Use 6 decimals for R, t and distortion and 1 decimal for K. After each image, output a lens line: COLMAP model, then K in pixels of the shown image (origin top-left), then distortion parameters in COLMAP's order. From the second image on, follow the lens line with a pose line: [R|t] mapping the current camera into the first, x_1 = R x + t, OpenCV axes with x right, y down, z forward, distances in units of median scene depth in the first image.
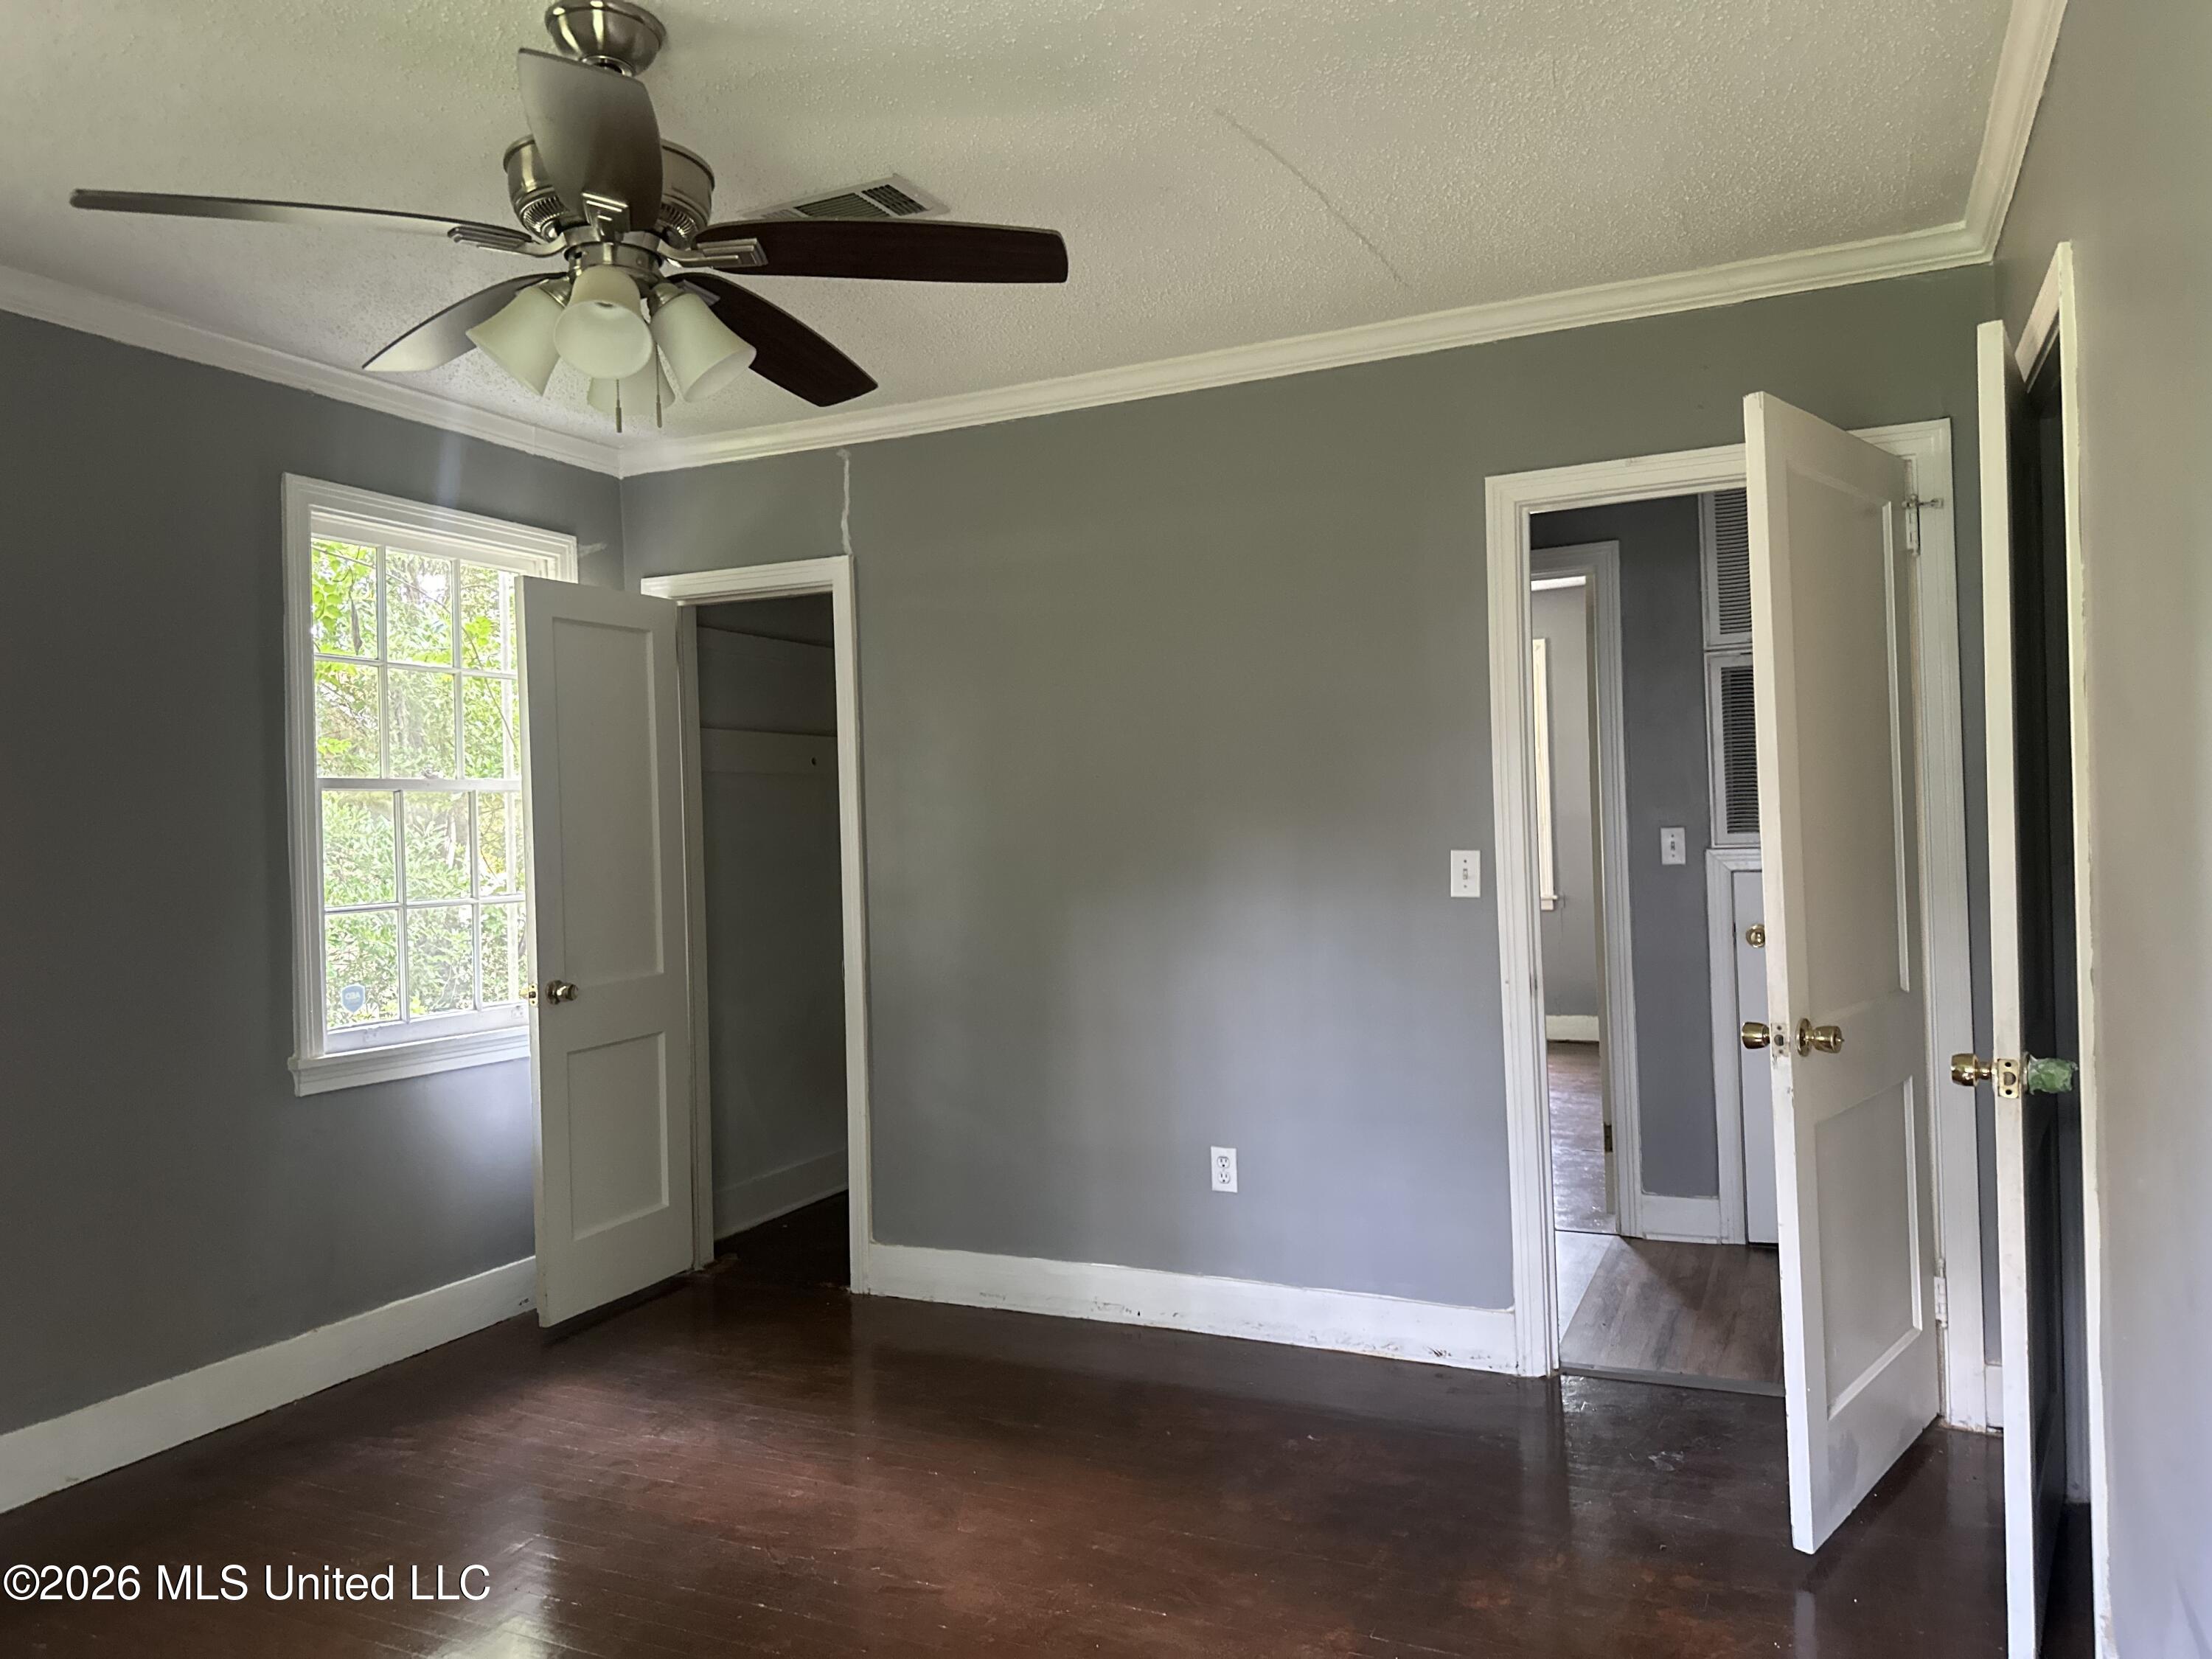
lens RADIAL K [[1568.1, 0, 1101.7], [0, 1568.1, 823.5], [0, 0, 1]] dist [0.070790, -0.084024]
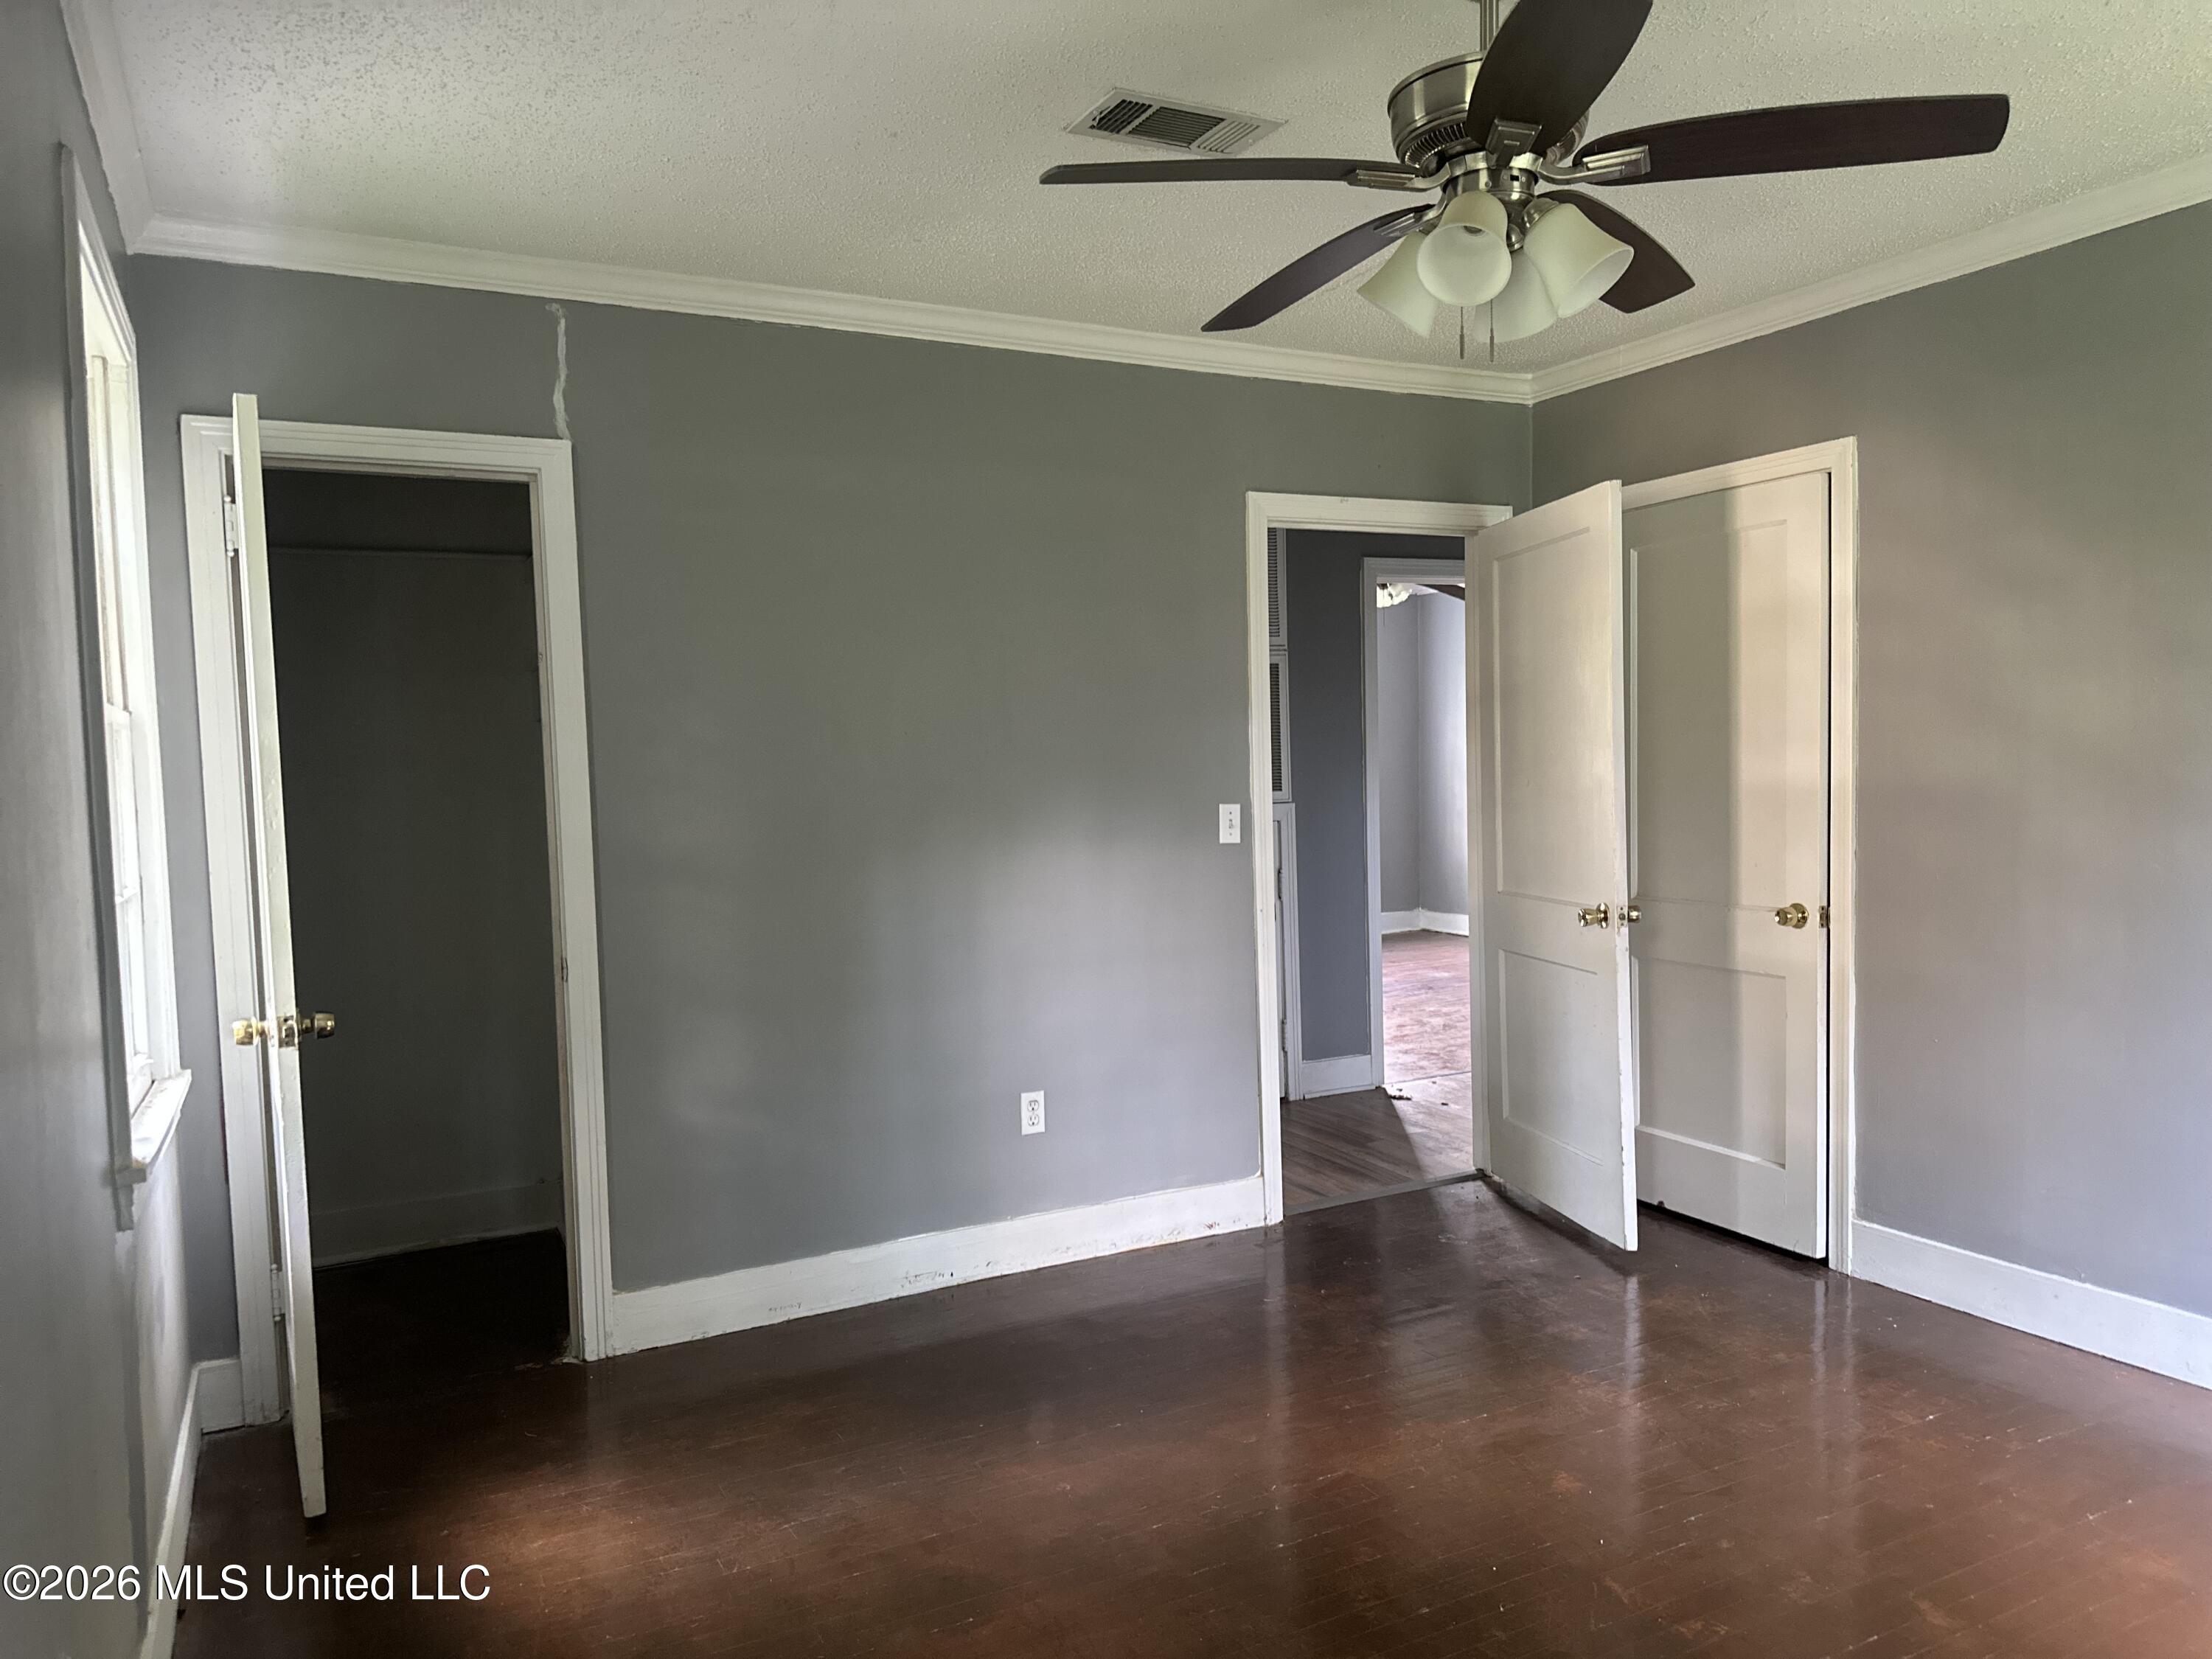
lens RADIAL K [[1568.1, 0, 1114.1], [0, 1568.1, 835.6], [0, 0, 1]] dist [0.070790, -0.084024]
pose [[0.584155, -0.031472, 0.811031, -0.730991], [-0.001034, 0.999218, 0.039520, -0.005438], [-0.811641, -0.023925, 0.583666, 0.349917]]
